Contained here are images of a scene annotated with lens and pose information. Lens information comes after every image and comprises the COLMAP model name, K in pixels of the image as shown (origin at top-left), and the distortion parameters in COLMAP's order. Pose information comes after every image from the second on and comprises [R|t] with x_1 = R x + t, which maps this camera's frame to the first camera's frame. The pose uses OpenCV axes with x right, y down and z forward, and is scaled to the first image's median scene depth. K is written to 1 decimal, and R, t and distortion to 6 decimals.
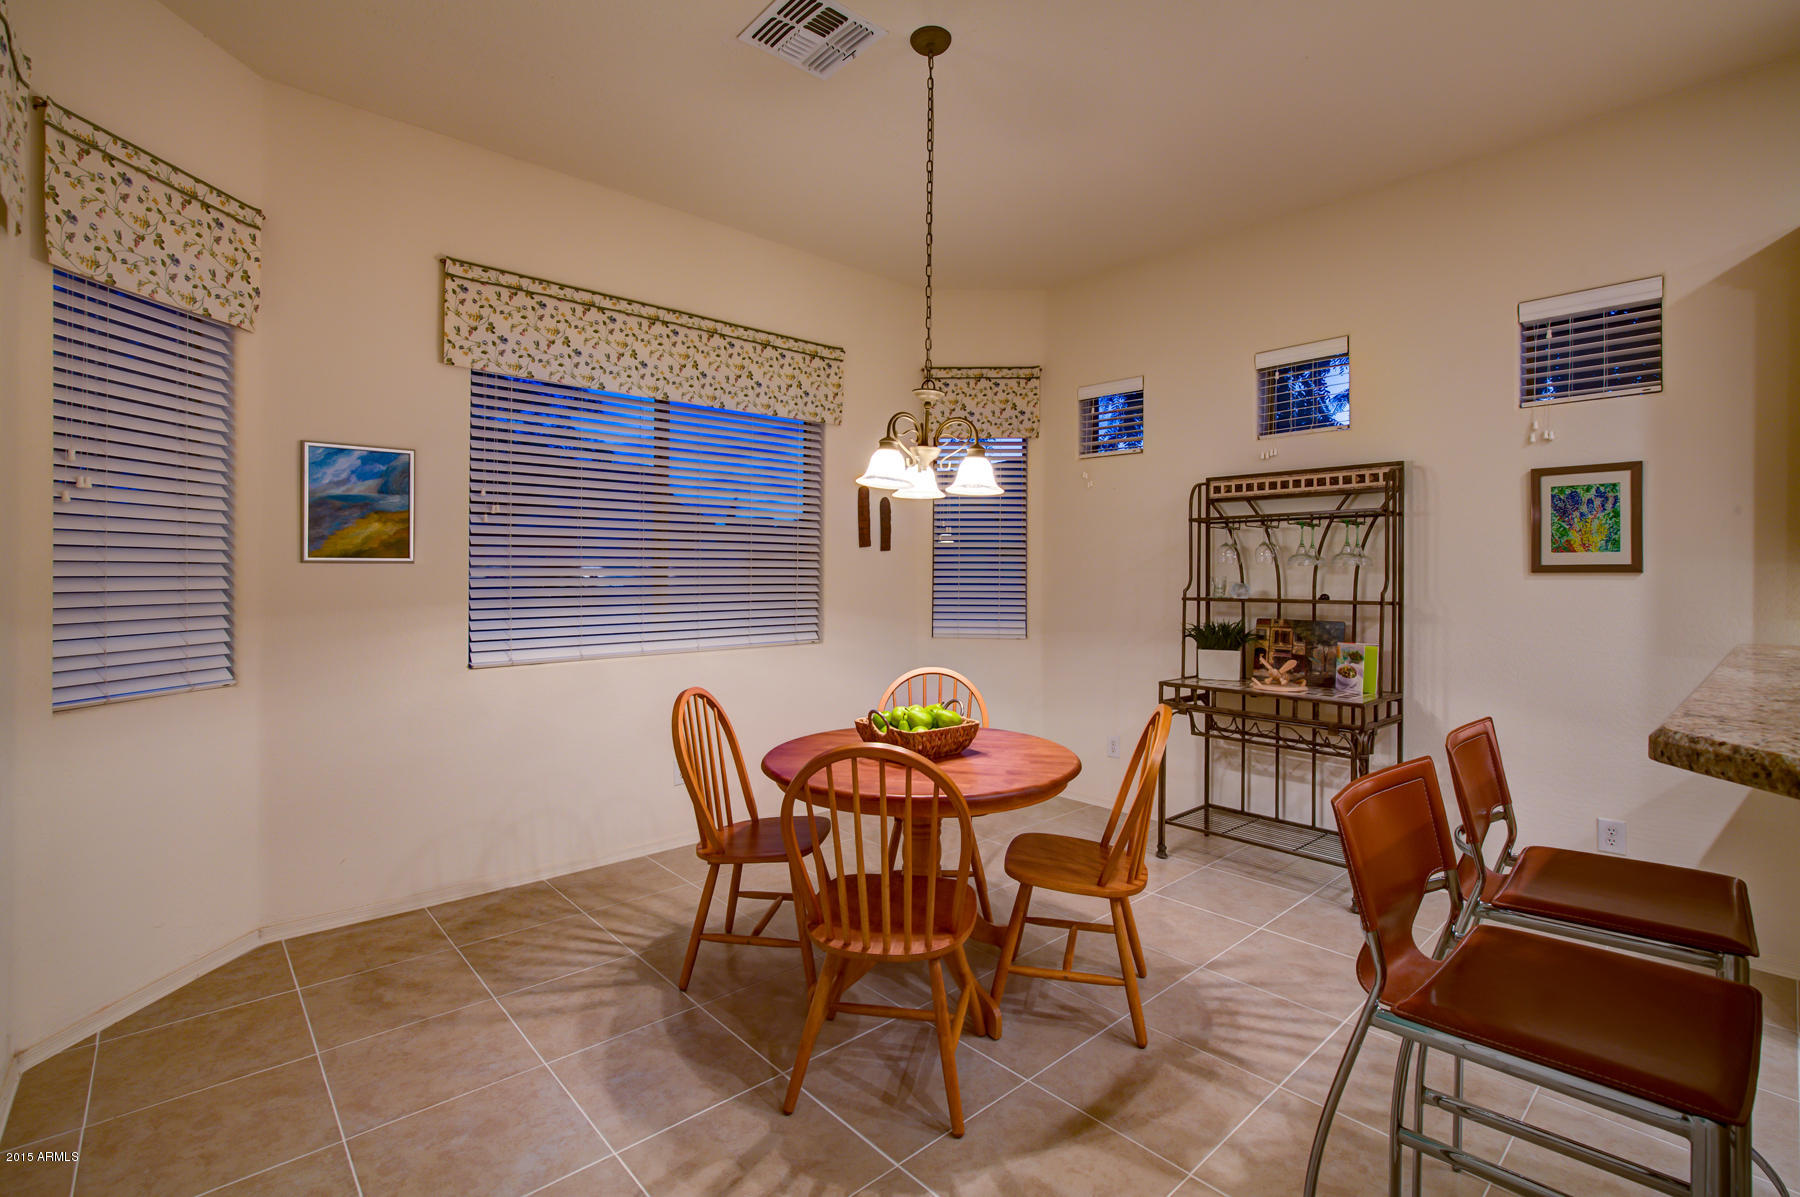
lens RADIAL K [[826.1, 0, 900.0], [0, 826.1, 598.5], [0, 0, 1]] dist [-0.038577, 0.009599]
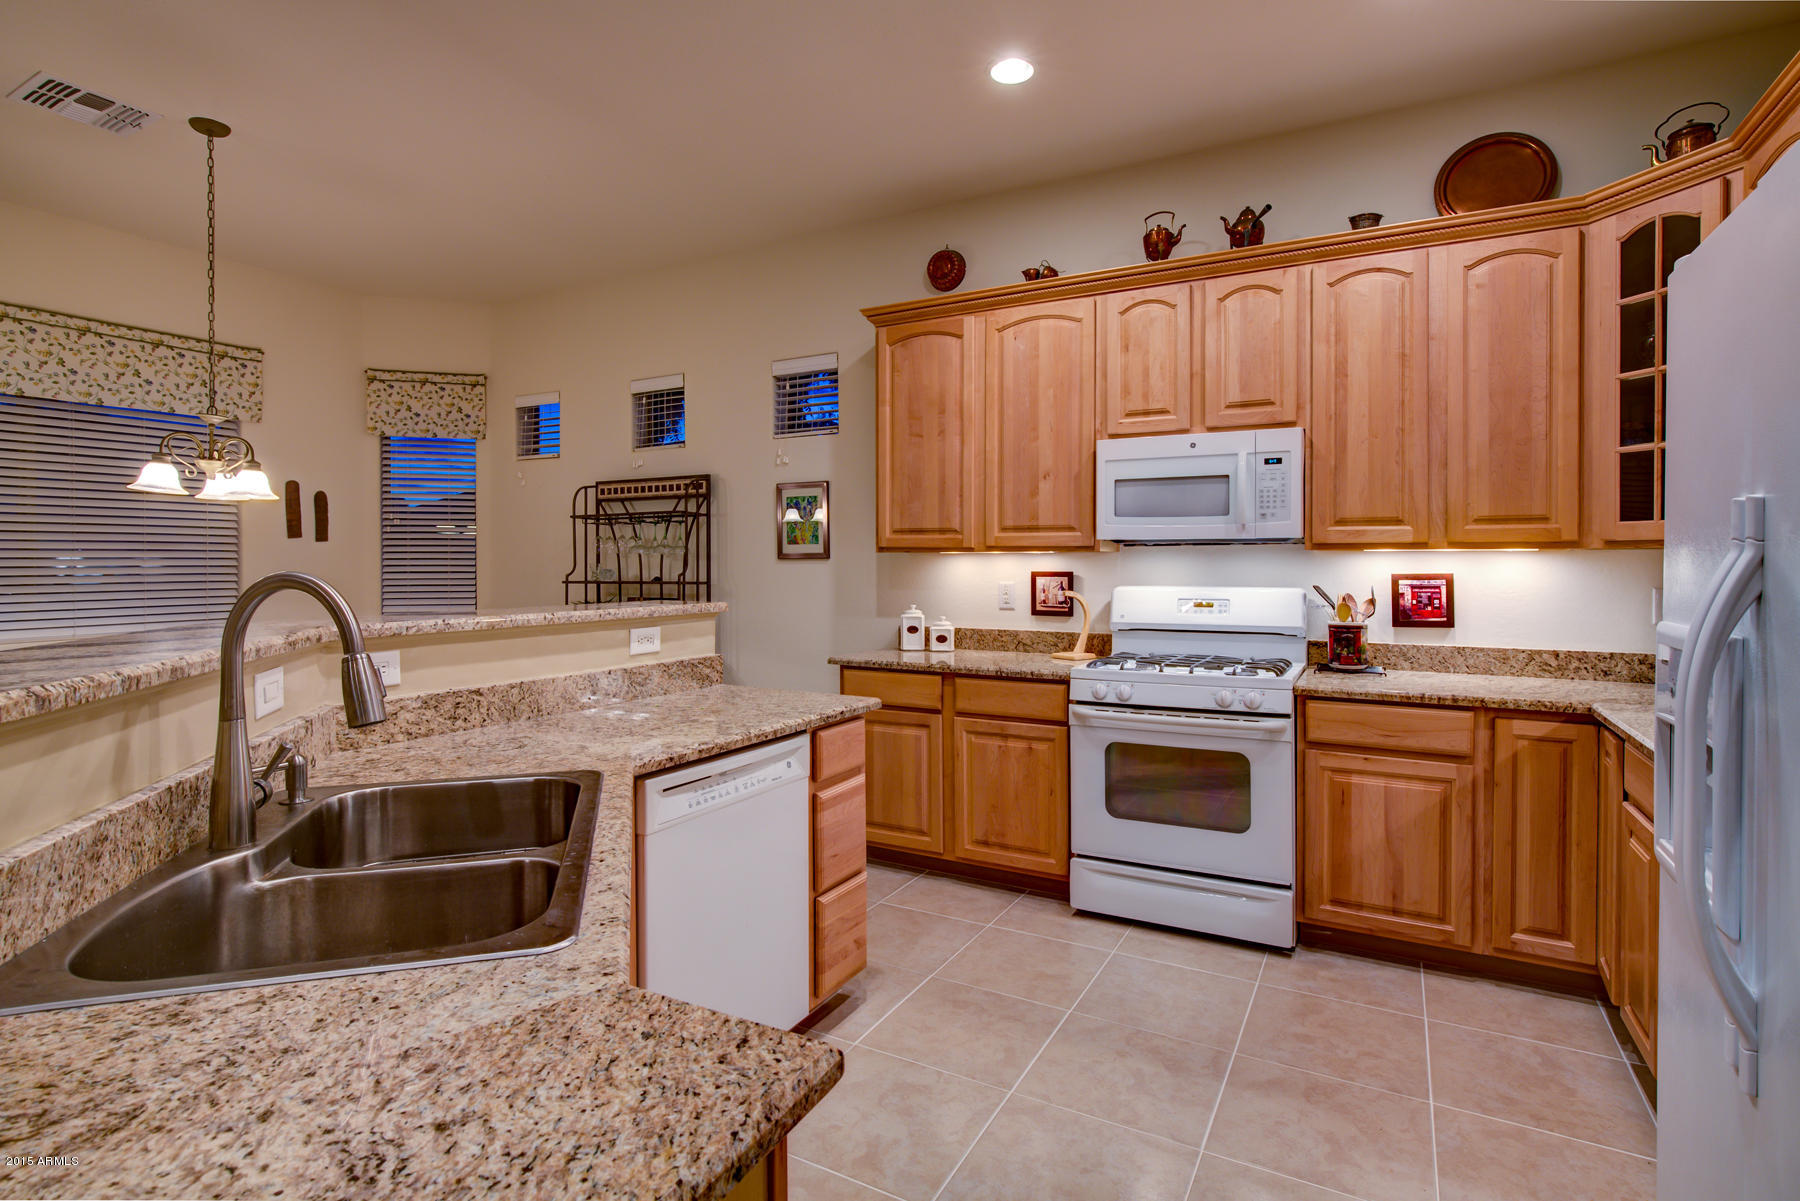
lens RADIAL K [[899.5, 0, 909.5], [0, 899.5, 572.2], [0, 0, 1]] dist [0.002767, 0.001489]
pose [[0.946983, -0.013022, 0.321020, 0.408851], [0.017188, 0.999801, -0.010144, 0.007701], [-0.320824, 0.015124, 0.947018, -0.420984]]
